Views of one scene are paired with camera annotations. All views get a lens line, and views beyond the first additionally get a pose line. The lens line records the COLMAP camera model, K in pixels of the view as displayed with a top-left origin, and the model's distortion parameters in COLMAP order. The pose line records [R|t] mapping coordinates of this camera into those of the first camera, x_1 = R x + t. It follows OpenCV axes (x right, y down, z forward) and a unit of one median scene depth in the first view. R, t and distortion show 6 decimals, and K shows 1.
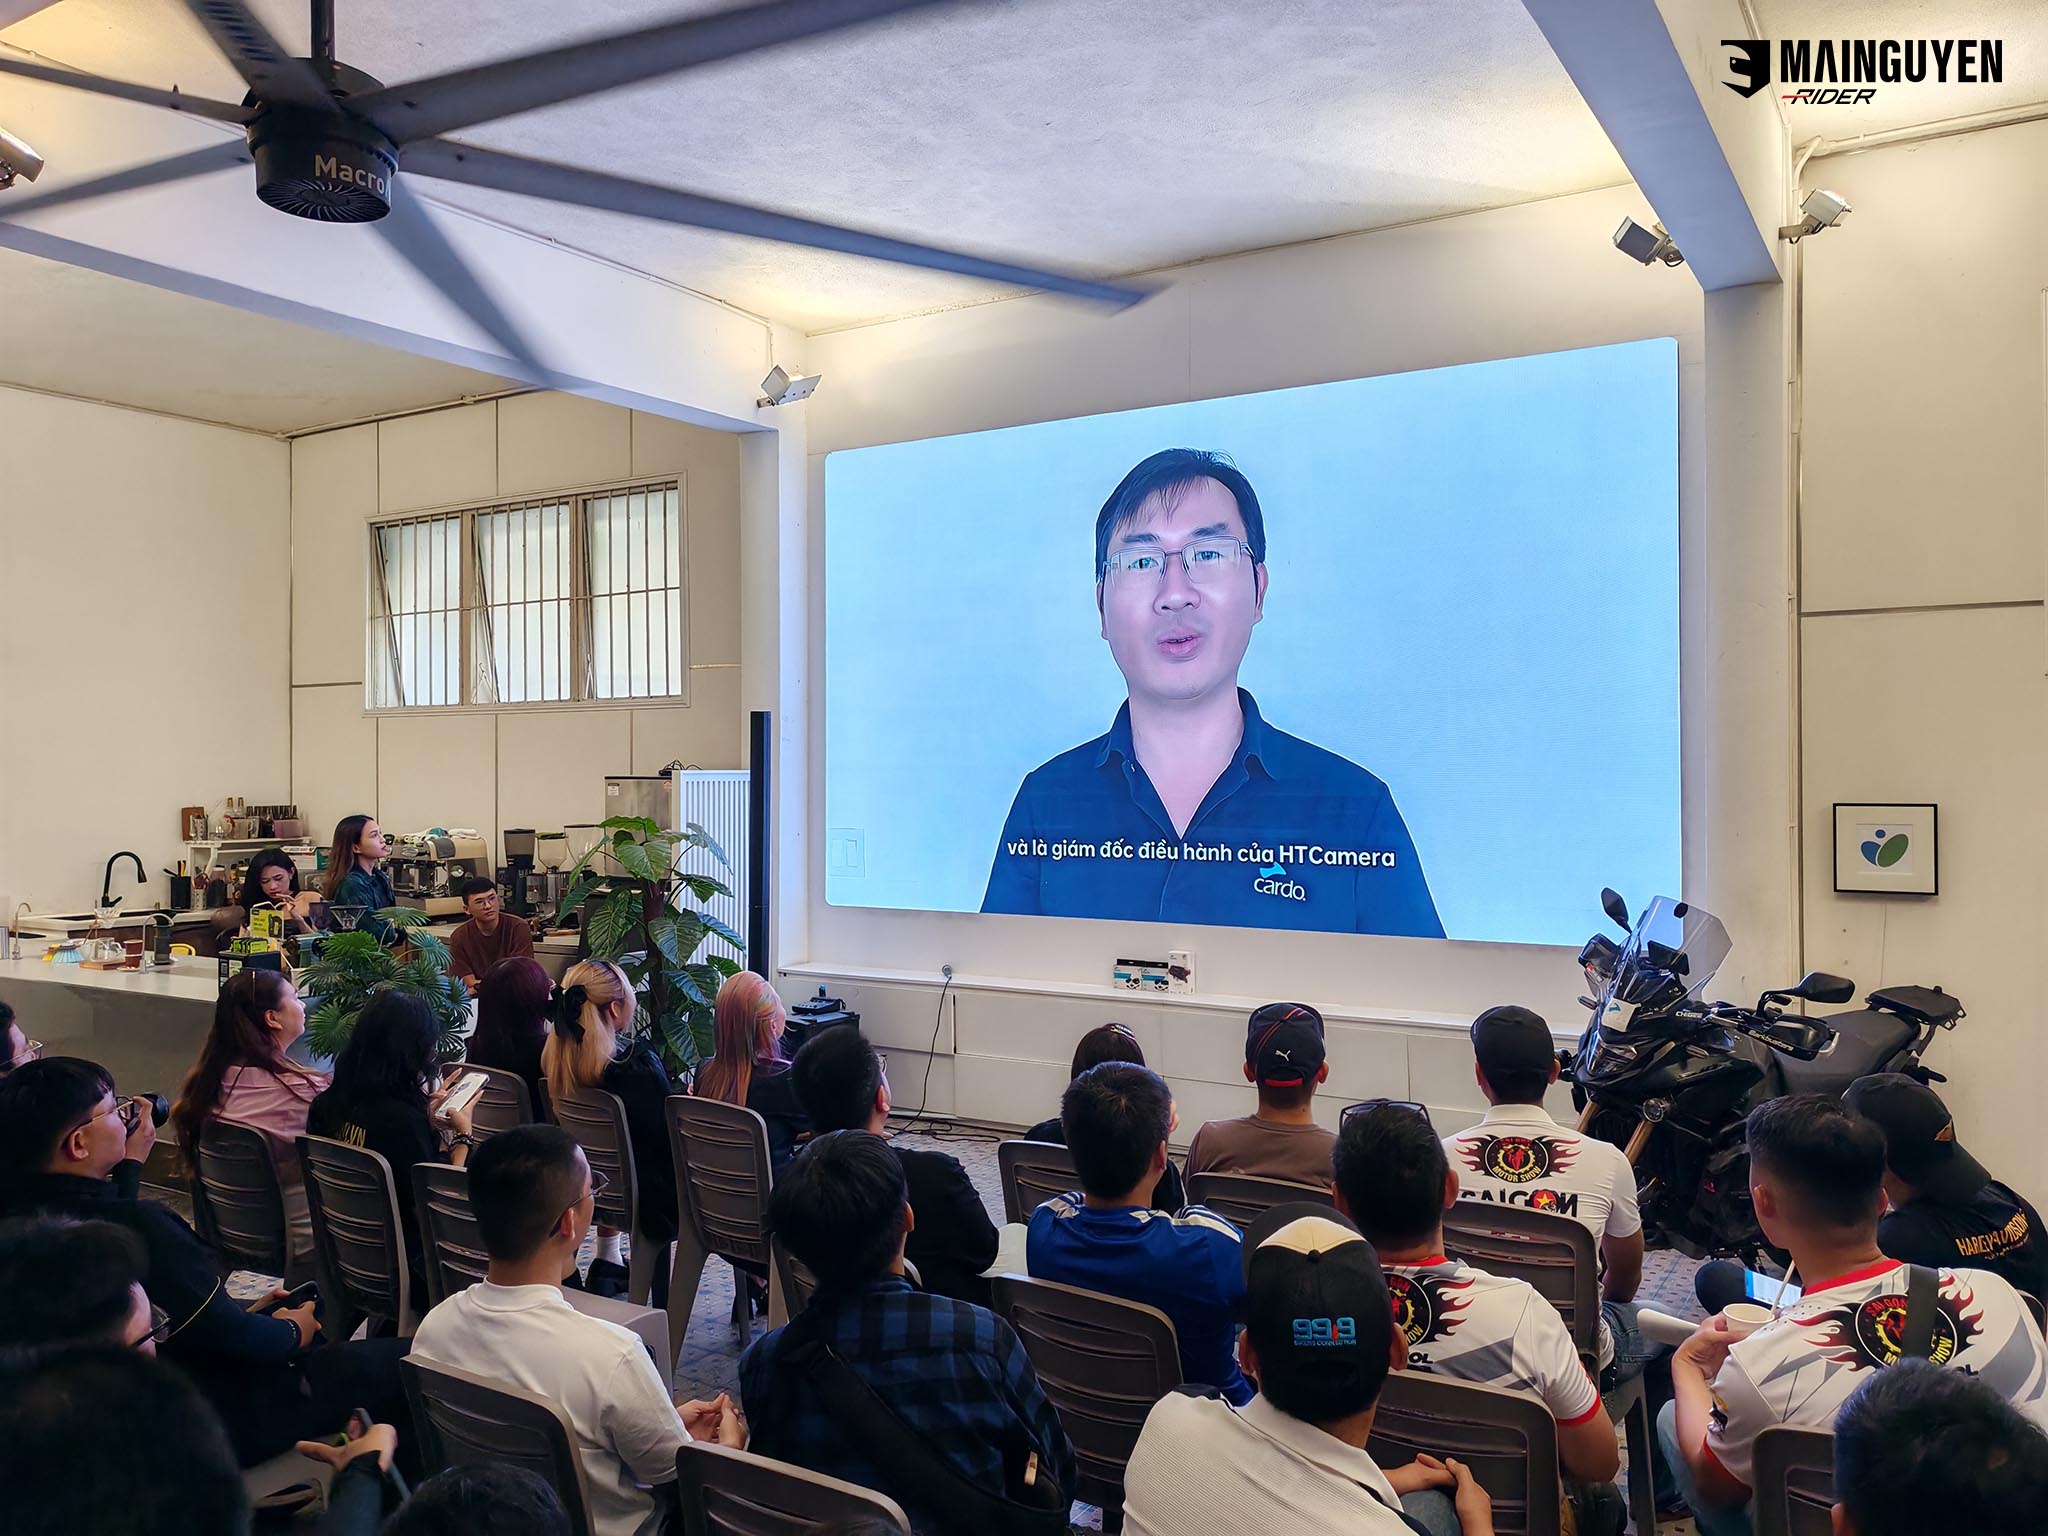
lens RADIAL K [[1580.5, 0, 1005.1], [0, 1580.5, 761.9], [0, 0, 1]] dist [0.016885, -0.010572]
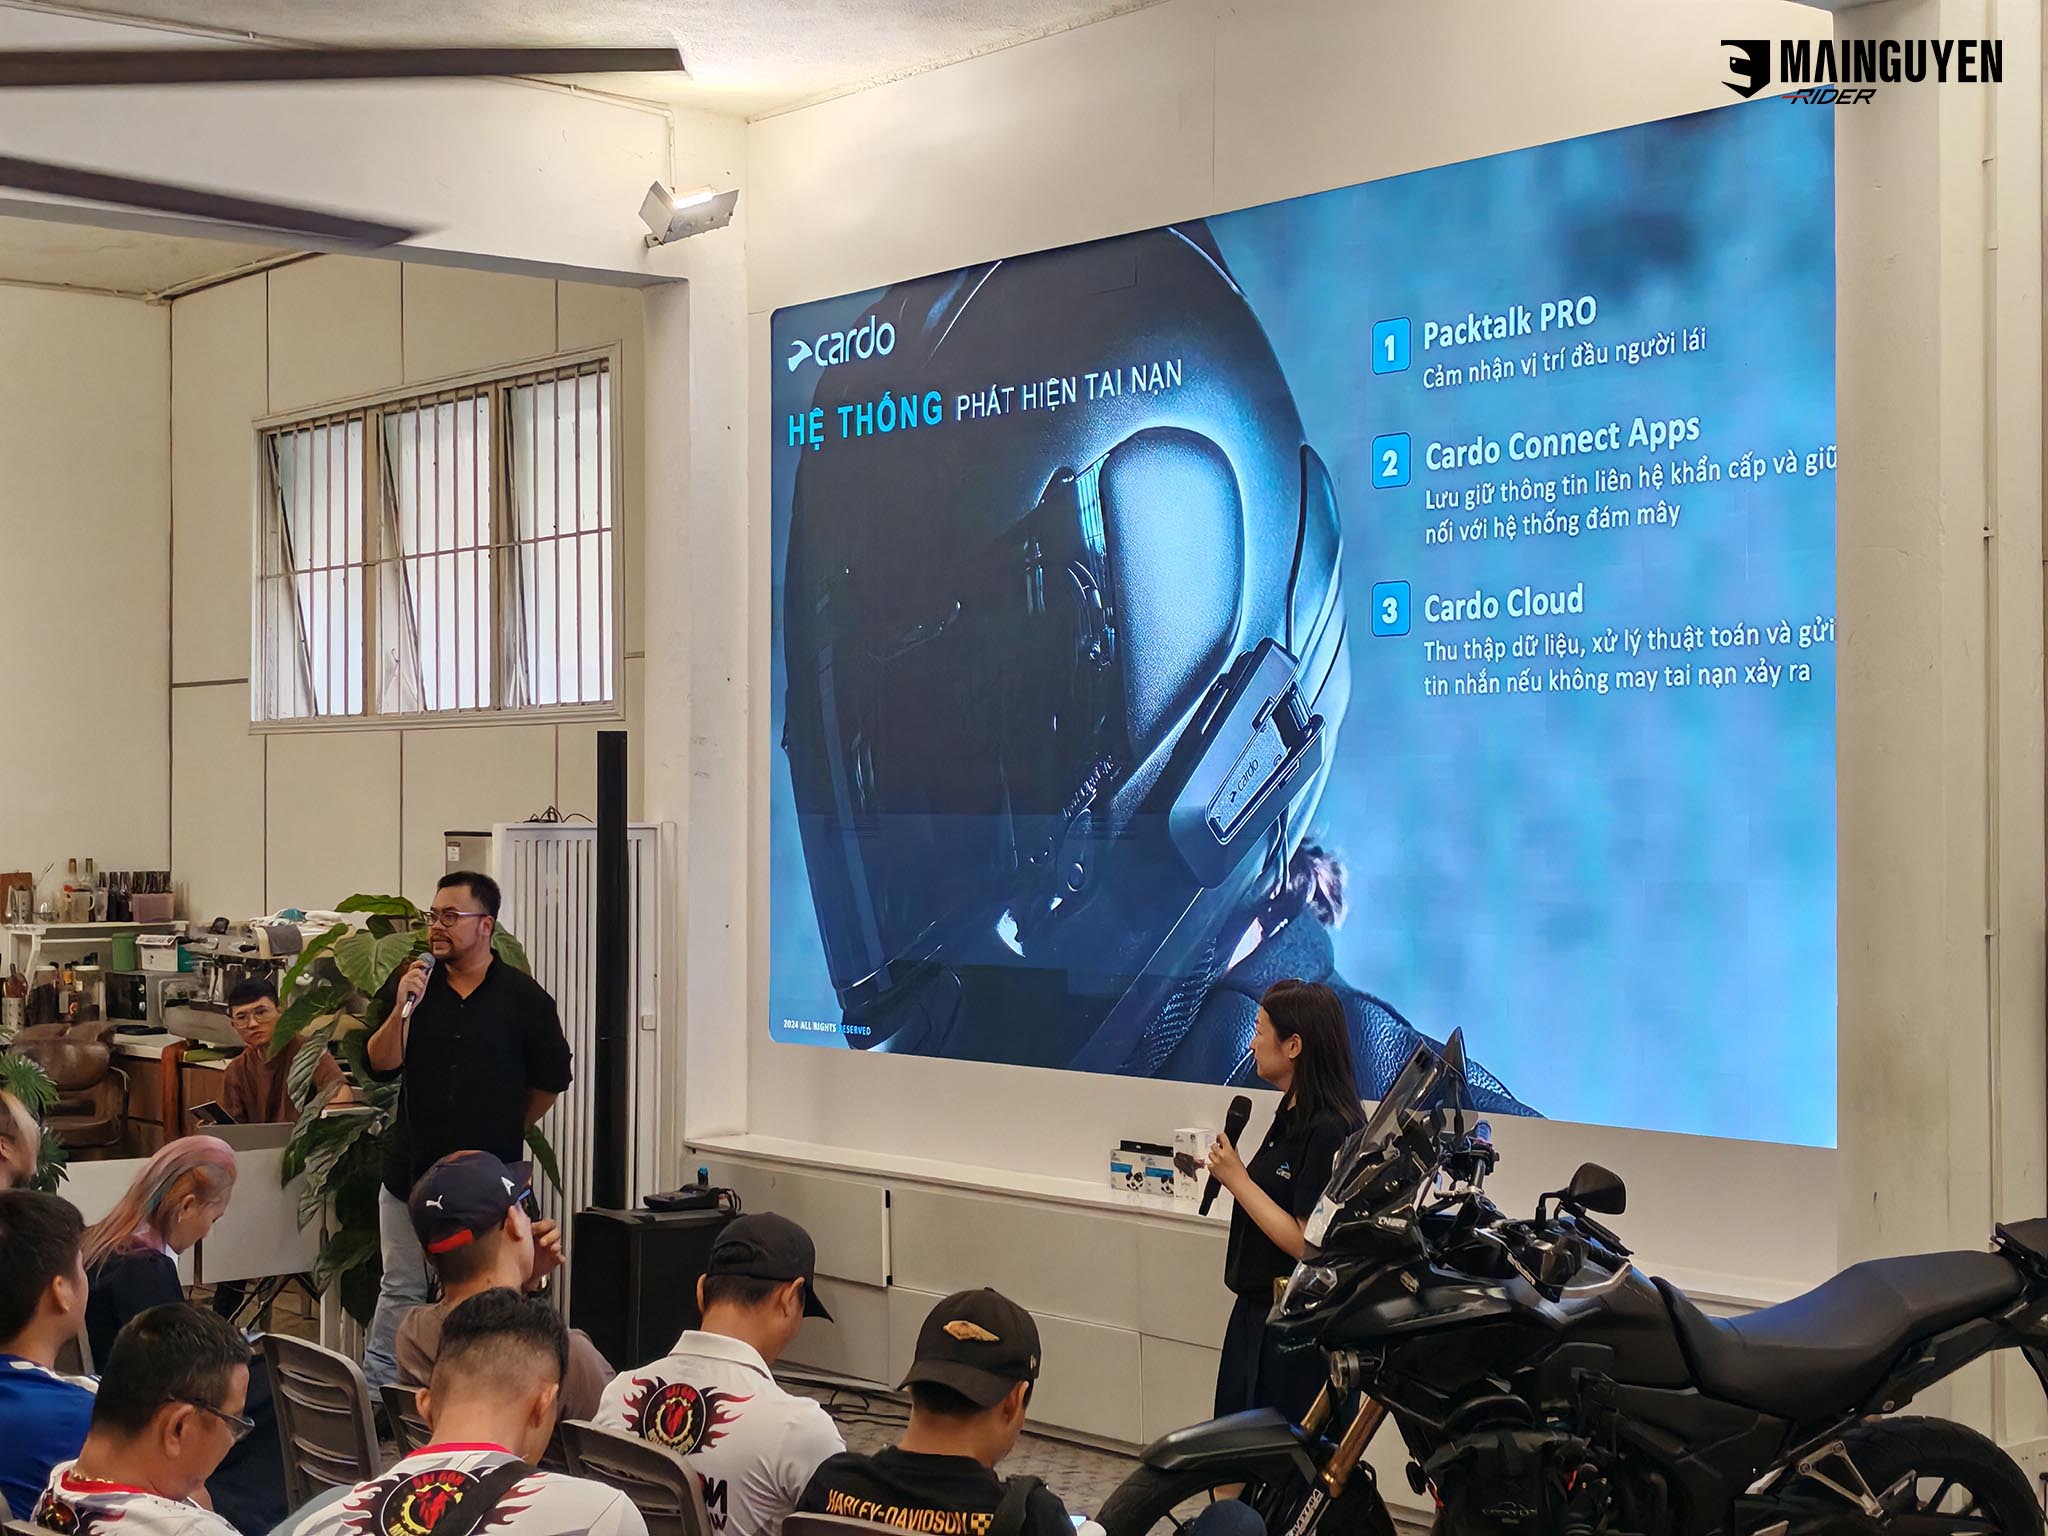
lens RADIAL K [[3159.5, 0, 1022.7], [0, 3159.5, 769.1], [0, 0, 1]] dist [0.056334, 0.000000]
pose [[0.947867, -0.000448, -0.318667, 0.332774], [-0.001801, 0.999976, -0.006761, -0.006881], [0.318662, 0.006983, 0.947843, -0.124041]]
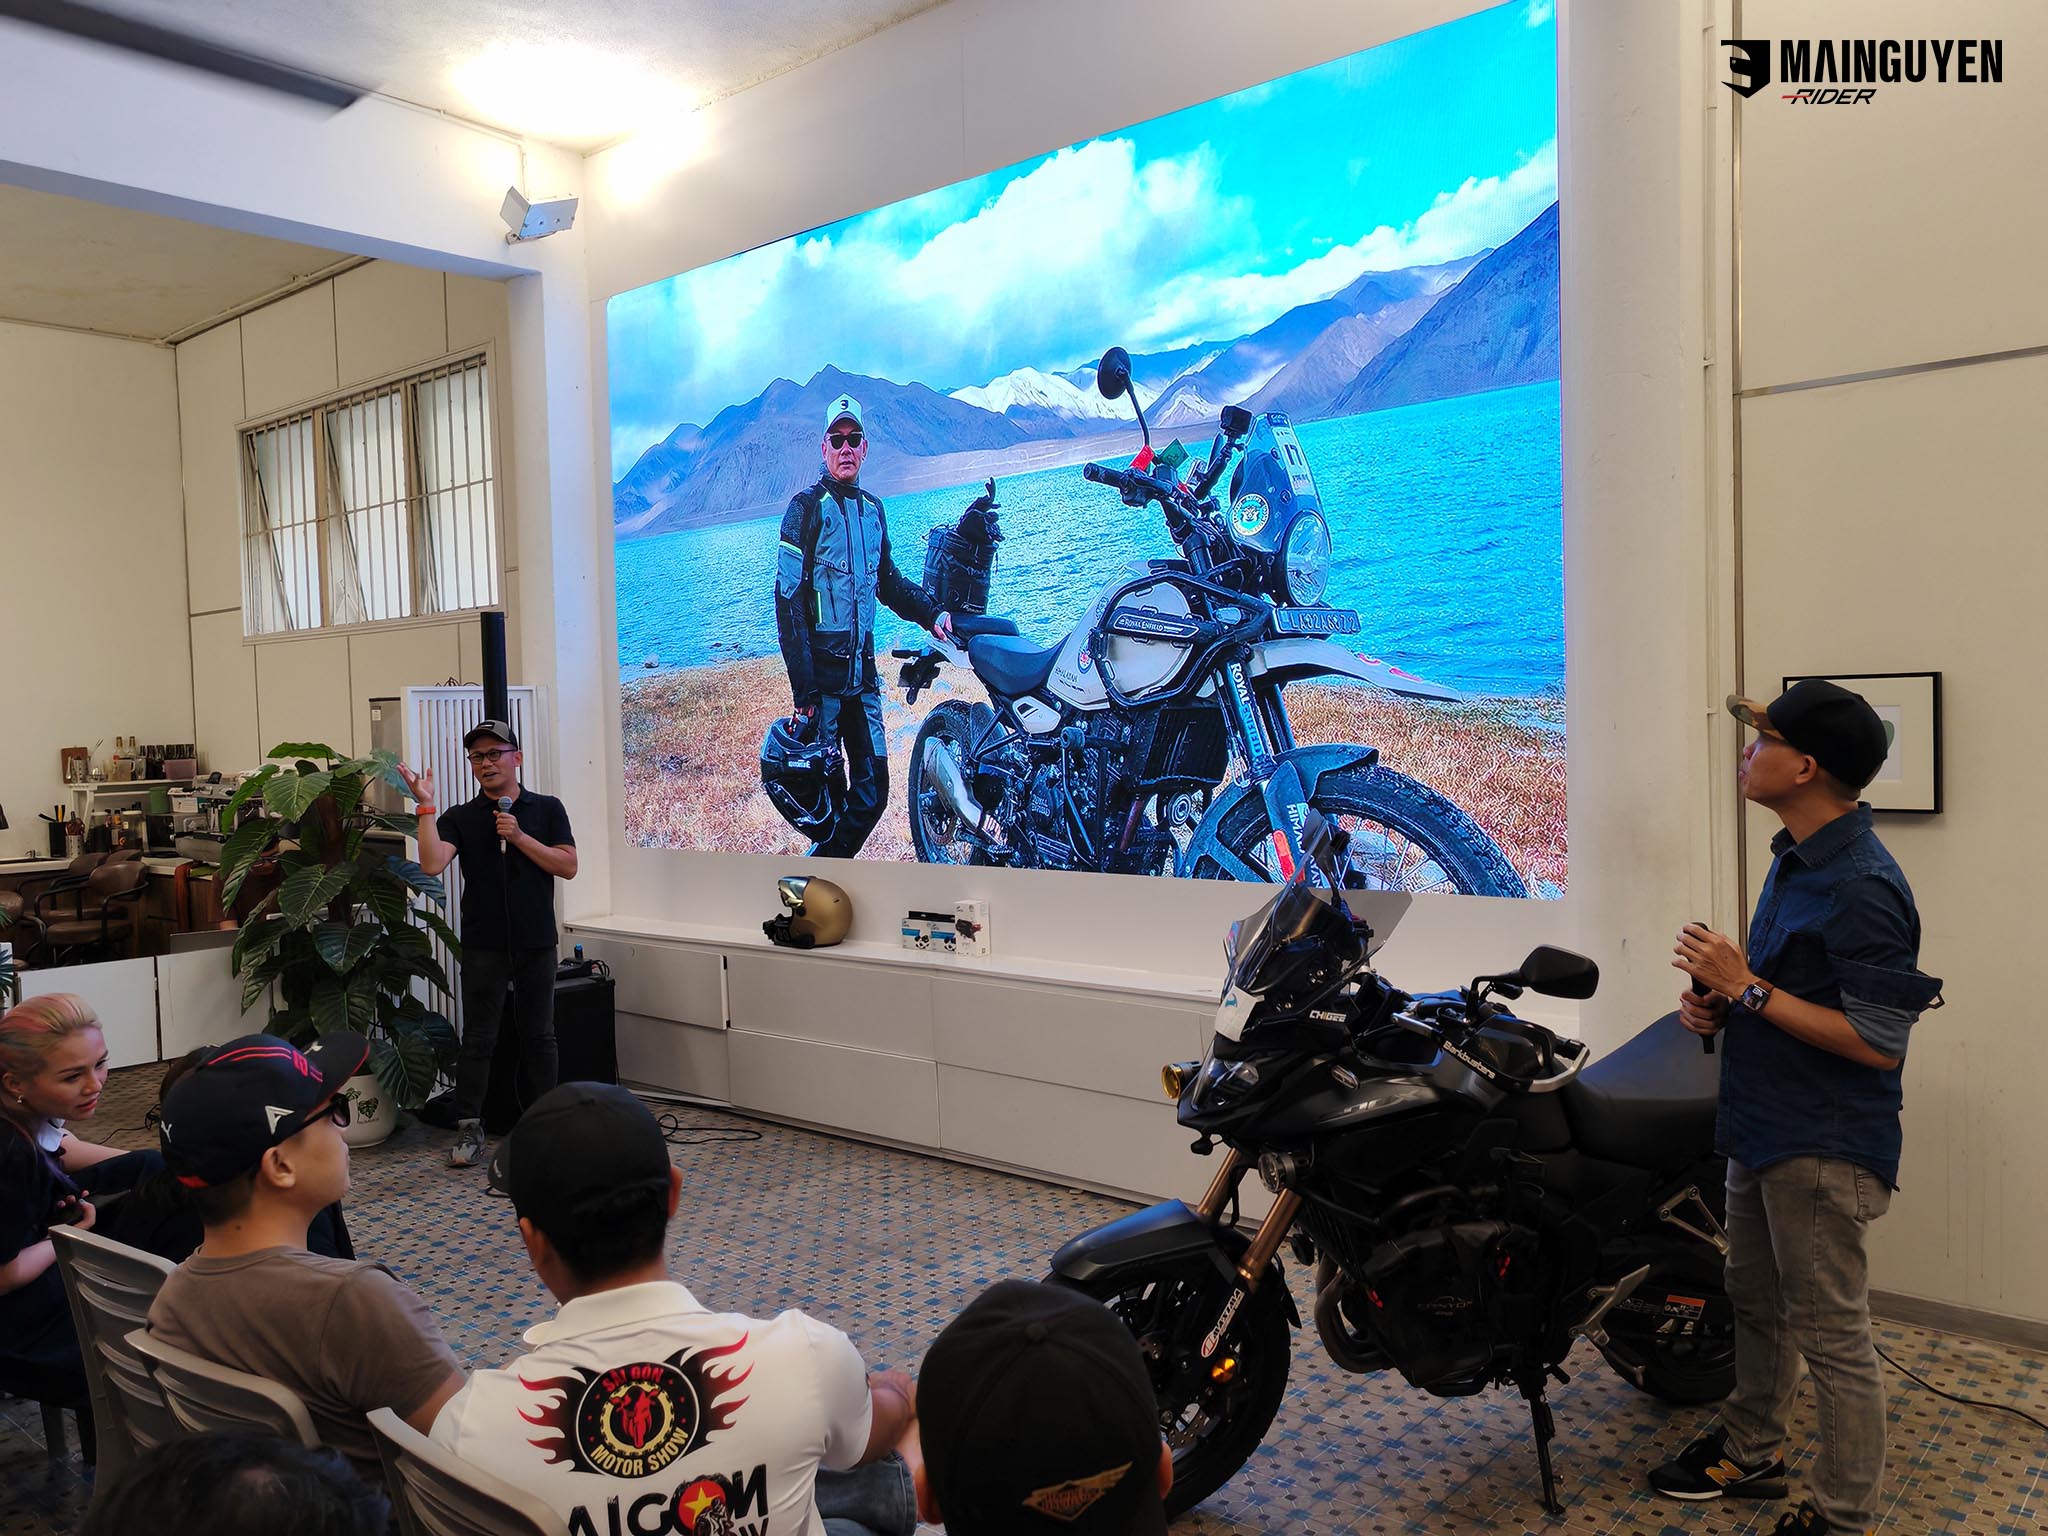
lens RADIAL K [[1580.5, 0, 1005.9], [0, 1580.5, 768.7], [0, 0, 1]] dist [0.016885, -0.010572]
pose [[0.986685, -0.018254, -0.161614, 0.195642], [0.025170, 0.998848, 0.040846, 0.018294], [0.160682, -0.044370, 0.986008, 0.187472]]
